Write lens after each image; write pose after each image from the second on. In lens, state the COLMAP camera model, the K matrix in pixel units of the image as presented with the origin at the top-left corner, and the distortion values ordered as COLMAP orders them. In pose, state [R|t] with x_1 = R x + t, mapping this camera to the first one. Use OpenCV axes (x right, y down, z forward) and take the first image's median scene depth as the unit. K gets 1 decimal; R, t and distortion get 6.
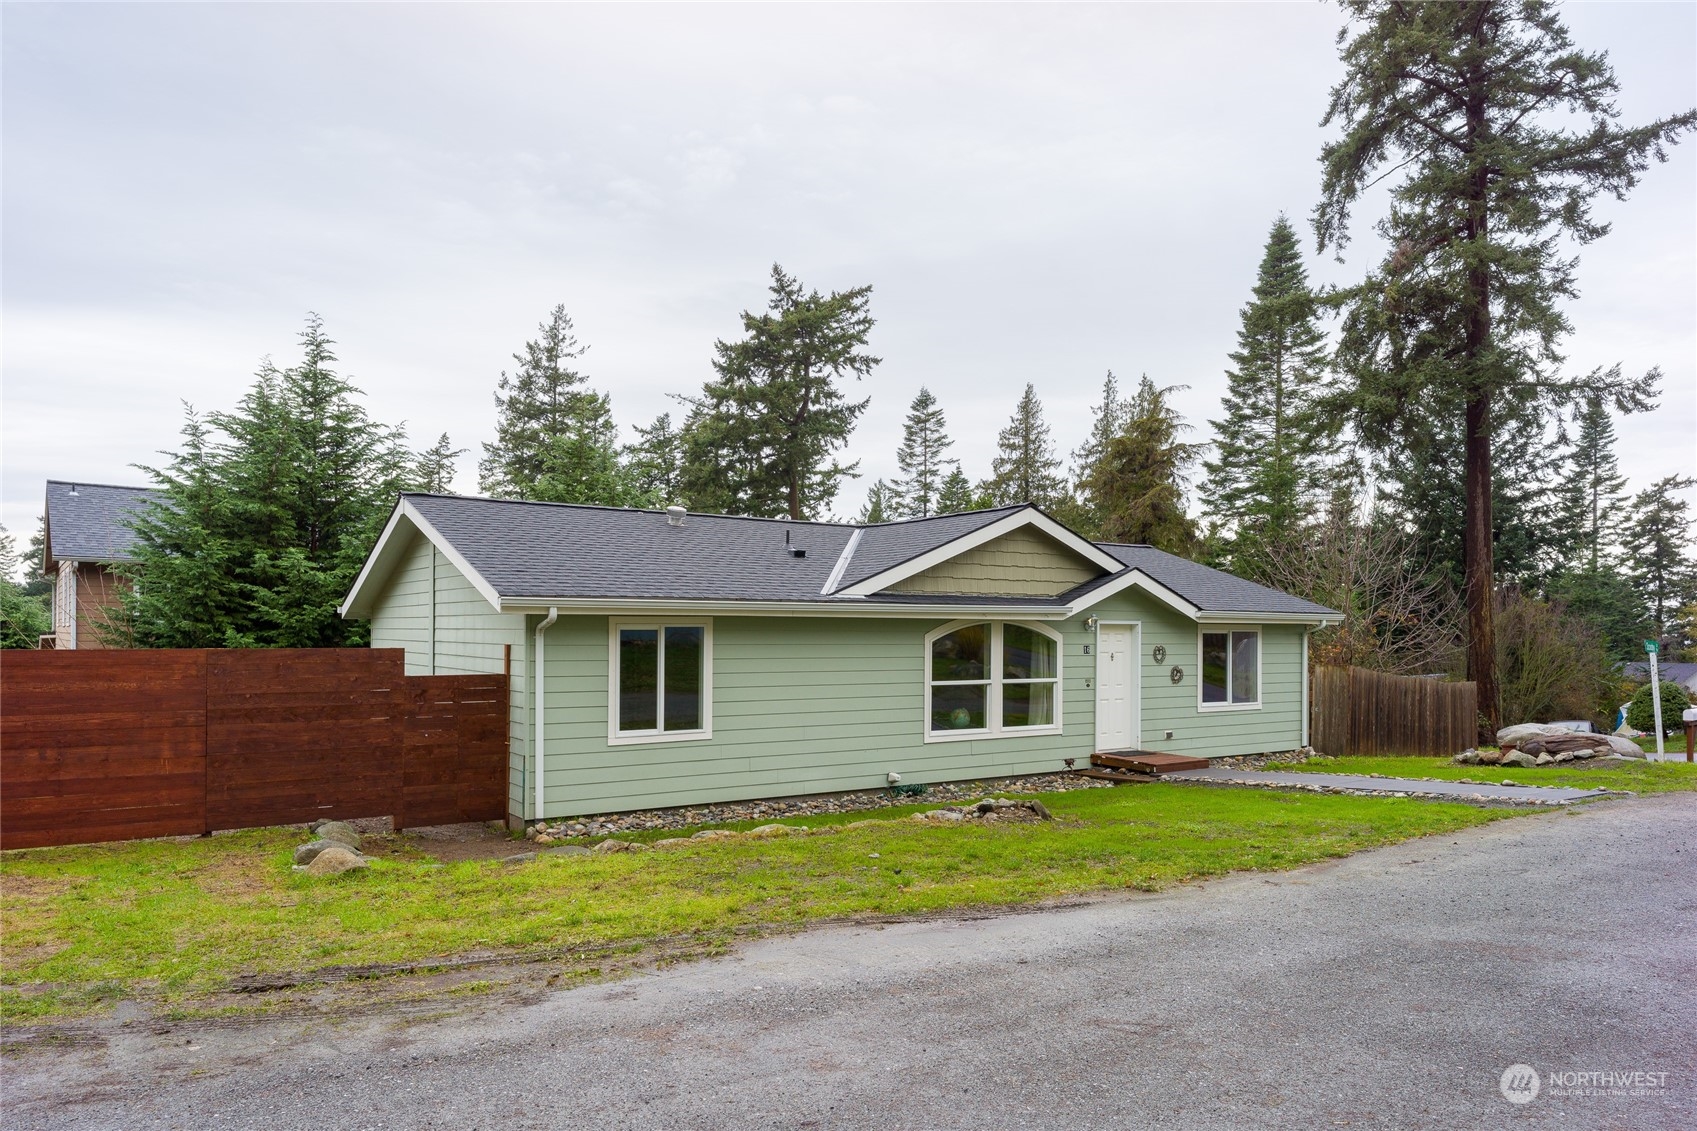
lens RADIAL K [[1112.1, 0, 842.9], [0, 1112.1, 583.8], [0, 0, 1]] dist [-0.006542, 0.003656]
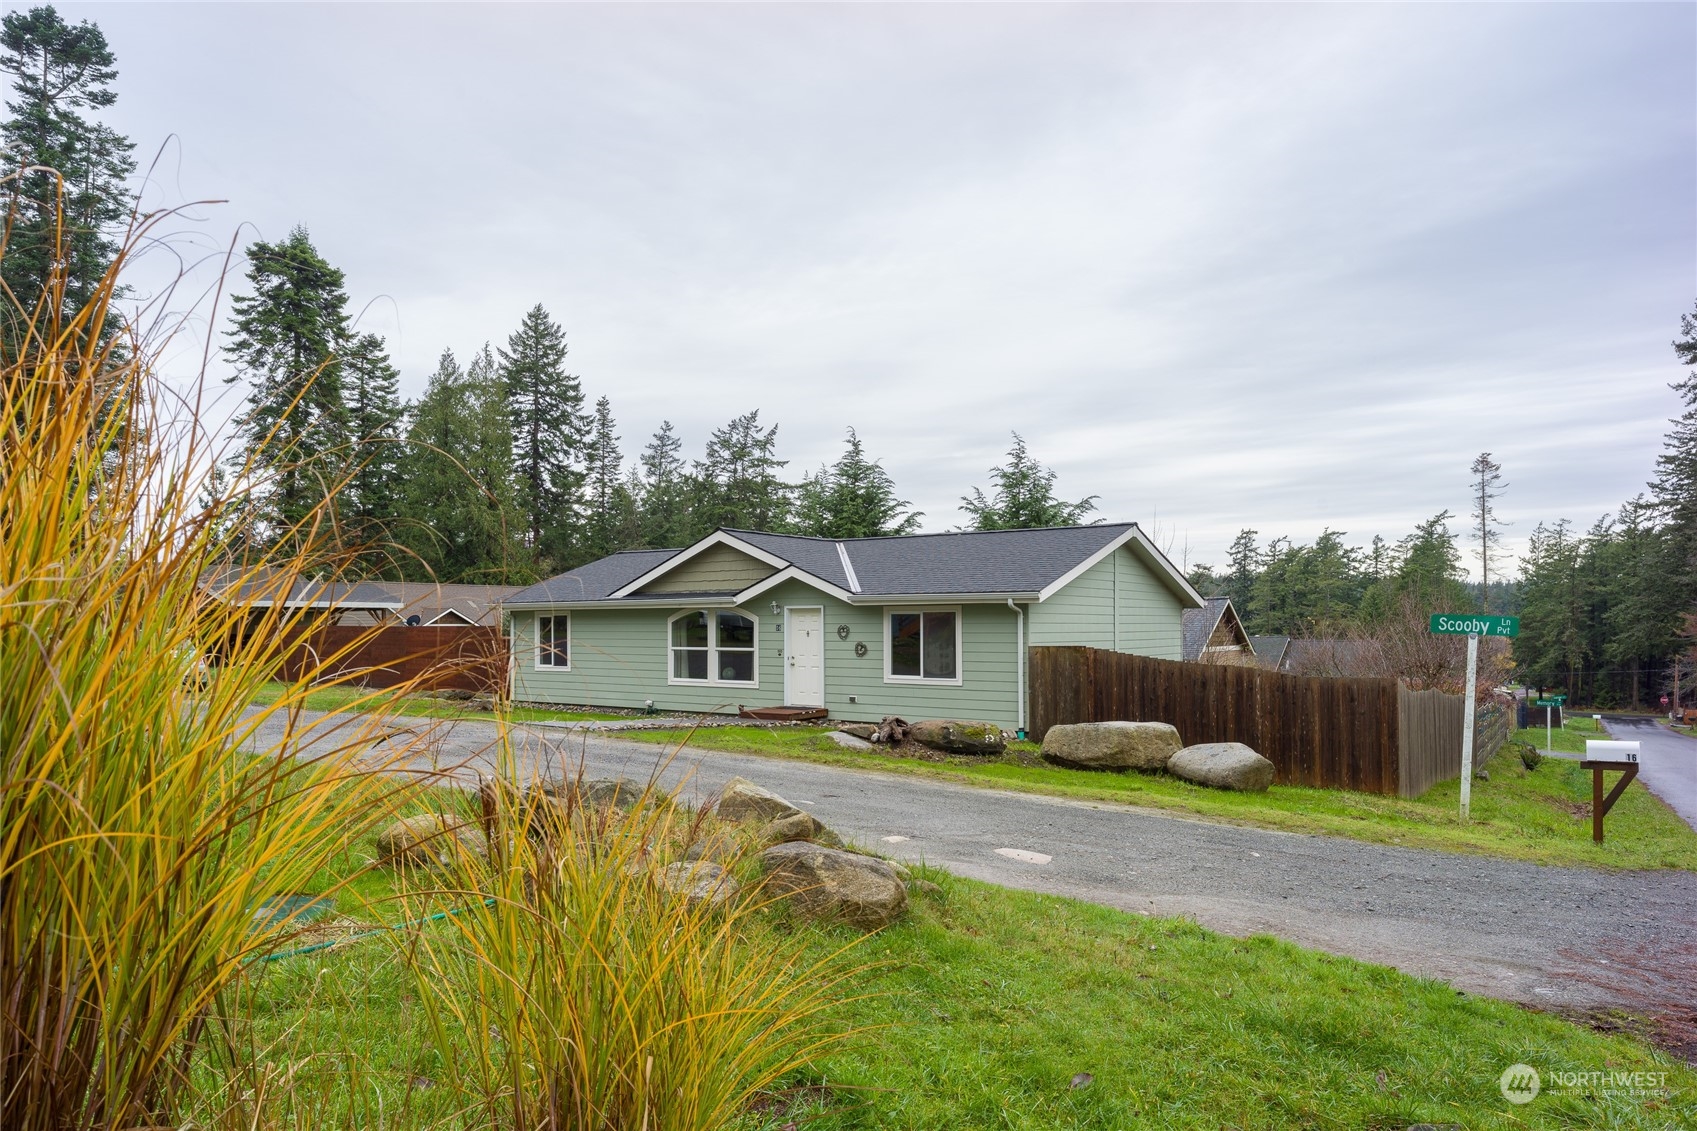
lens RADIAL K [[1112.1, 0, 831.5], [0, 1112.1, 568.8], [0, 0, 1]] dist [-0.006542, 0.003656]
pose [[0.327154, -0.050568, -0.943617, 1.433148], [0.048300, 0.998157, -0.036745, 0.038447], [0.943736, -0.033556, 0.328994, 0.589320]]
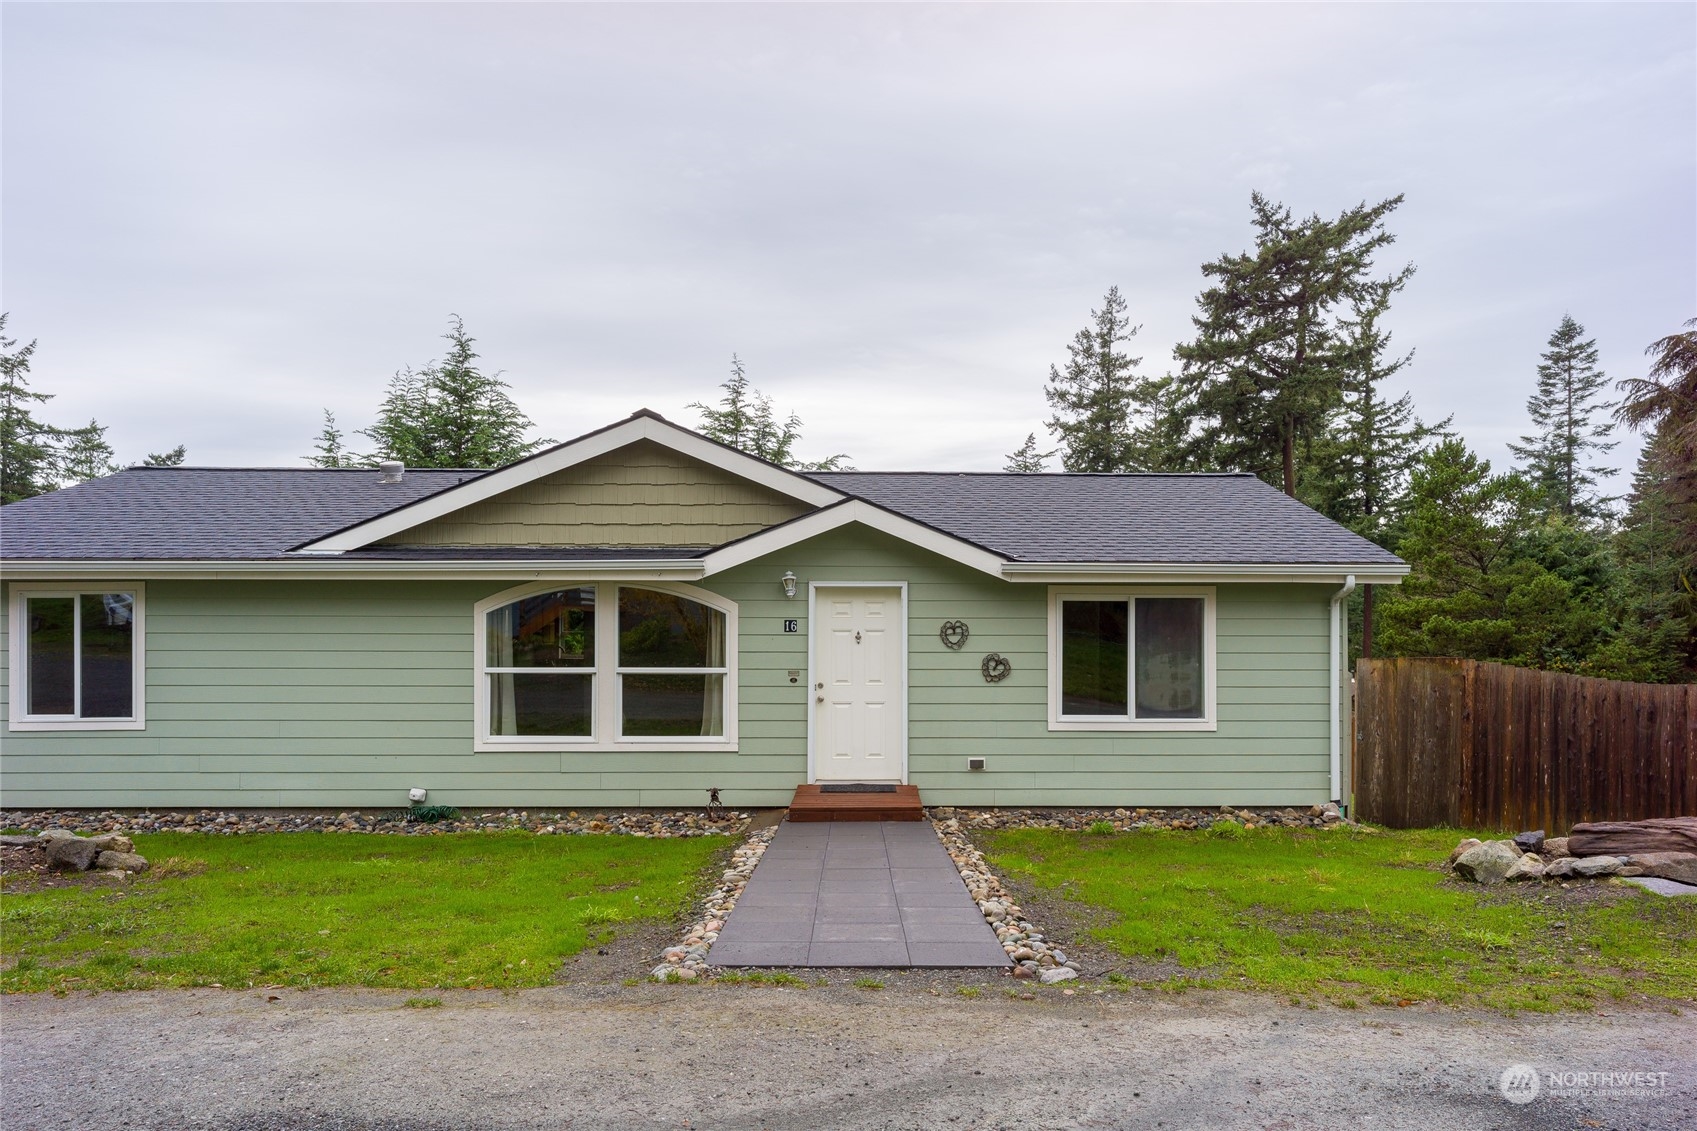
lens RADIAL K [[1112.1, 0, 838.6], [0, 1112.1, 610.7], [0, 0, 1]] dist [-0.006542, 0.003656]
pose [[0.839343, -0.010689, -0.543497, 0.570176], [0.025713, 0.999468, 0.020053, 0.035748], [0.542994, -0.030806, 0.839171, 0.439571]]
